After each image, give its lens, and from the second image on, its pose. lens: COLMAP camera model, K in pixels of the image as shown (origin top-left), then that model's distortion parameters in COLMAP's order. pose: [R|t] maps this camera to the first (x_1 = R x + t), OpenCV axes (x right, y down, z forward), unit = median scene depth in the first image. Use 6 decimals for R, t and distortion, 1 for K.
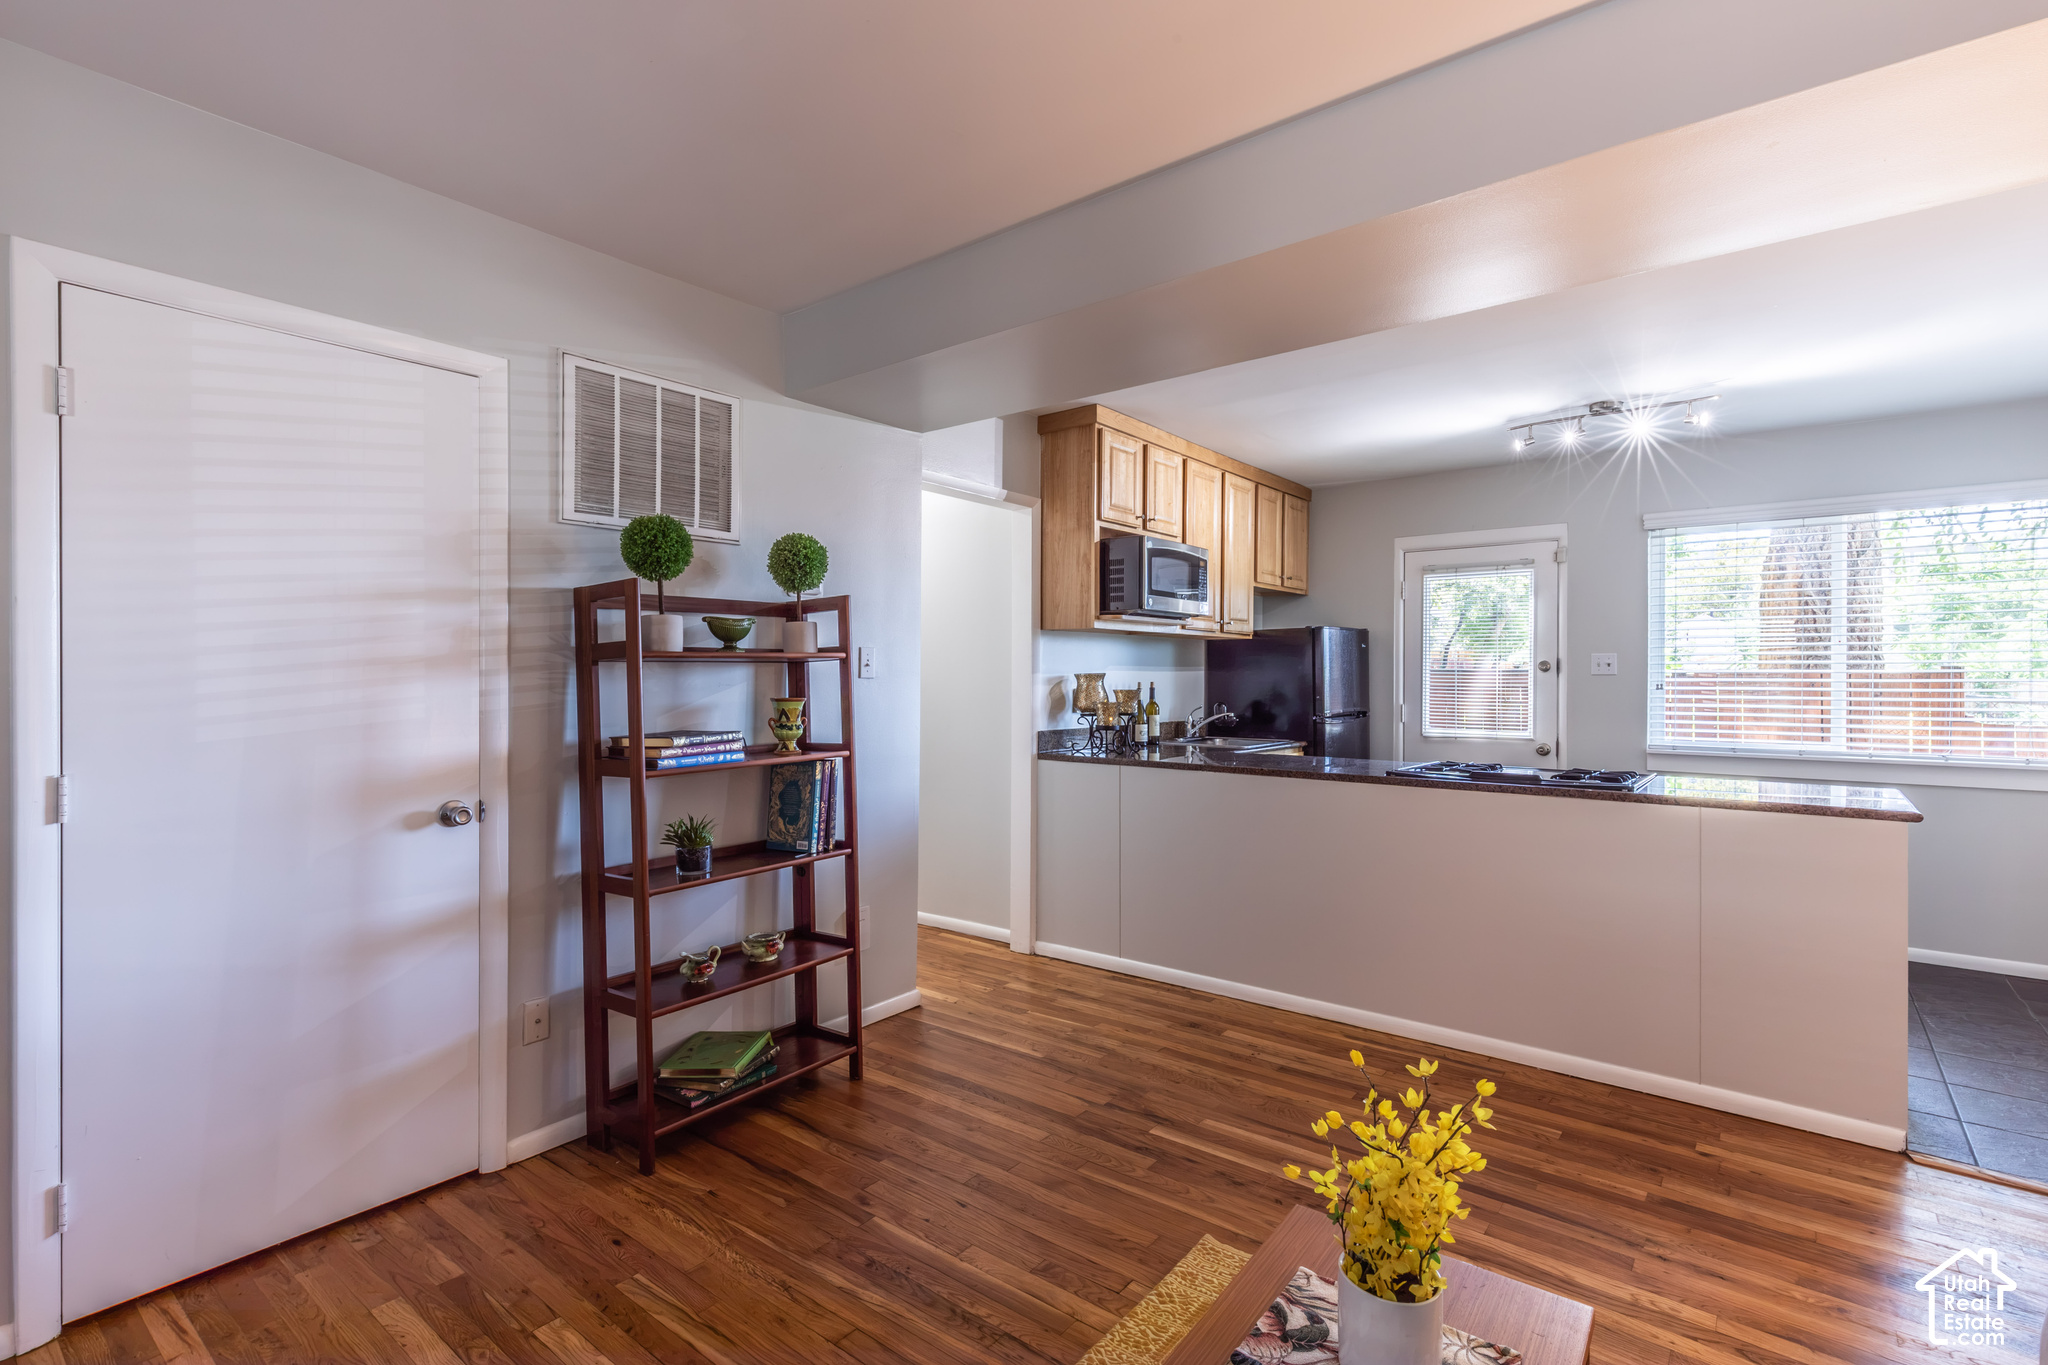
lens RADIAL K [[953.8, 0, 1020.3], [0, 953.8, 672.1], [0, 0, 1]] dist [0.004406, -0.000147]
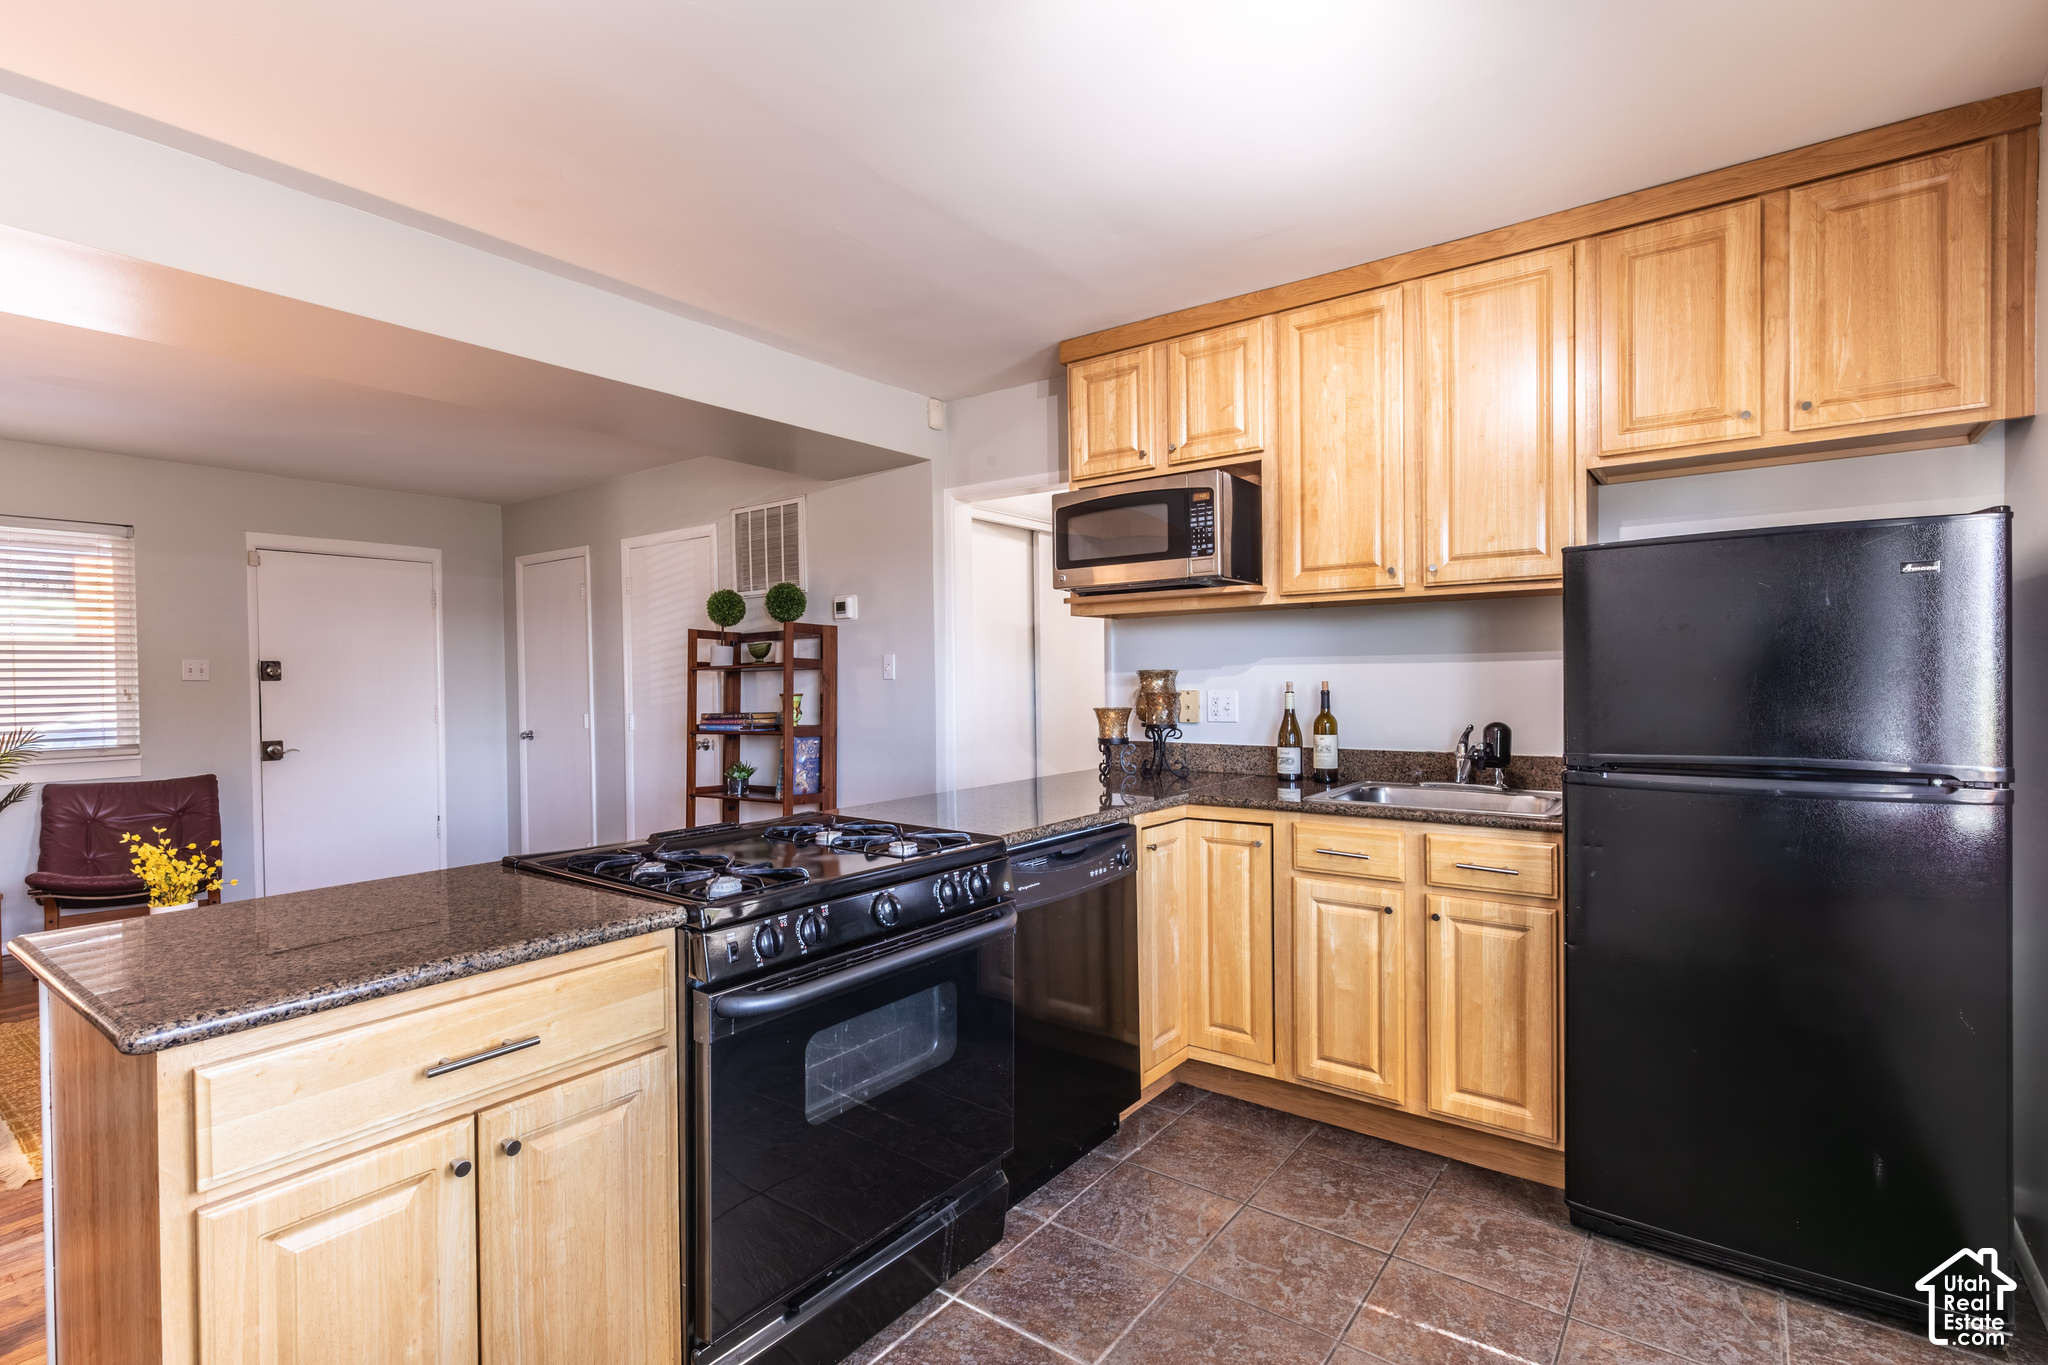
lens RADIAL K [[962.6, 0, 1024.0], [0, 962.6, 682.5], [0, 0, 1]] dist [0.002123, -0.000385]
pose [[0.037795, 0.003939, -0.999278, 1.303562], [0.015028, 0.999877, 0.004510, 0.008709], [0.999172, -0.015188, 0.037732, 1.346231]]
